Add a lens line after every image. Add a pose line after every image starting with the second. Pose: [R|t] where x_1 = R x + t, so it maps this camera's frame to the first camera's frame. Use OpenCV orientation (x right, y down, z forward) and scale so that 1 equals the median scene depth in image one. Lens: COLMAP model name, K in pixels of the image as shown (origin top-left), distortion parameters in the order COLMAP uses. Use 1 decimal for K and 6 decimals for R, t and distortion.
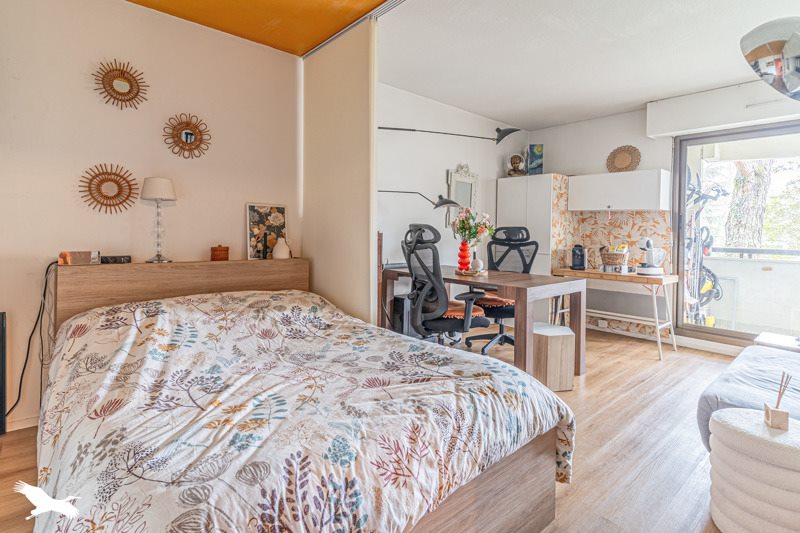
lens RADIAL K [[402.4, 0, 379.8], [0, 402.4, 232.5], [0, 0, 1]] dist [0.002438, -0.000167]
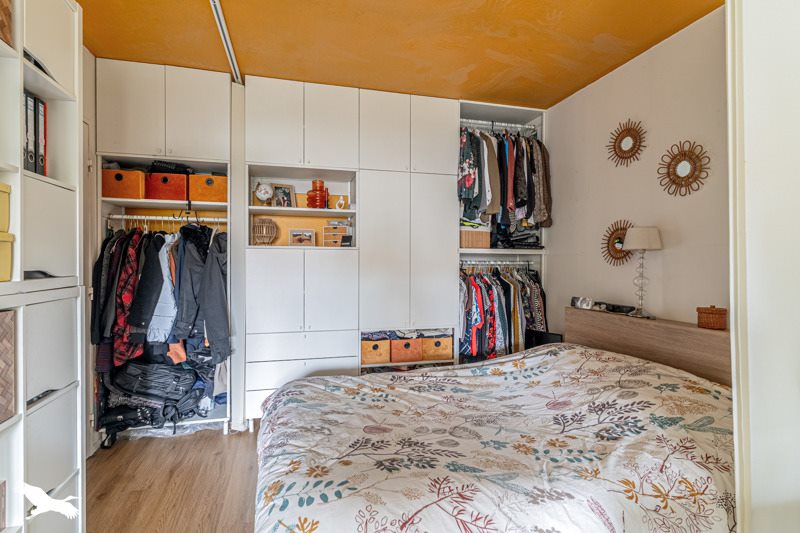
lens RADIAL K [[402.4, 0, 393.1], [0, 402.4, 268.0], [0, 0, 1]] dist [0.002438, -0.000167]
pose [[-0.423308, -0.013677, -0.905882, 0.672336], [-0.023518, 0.999715, -0.004104, -0.028215], [0.905680, 0.019567, -0.423509, 1.076809]]
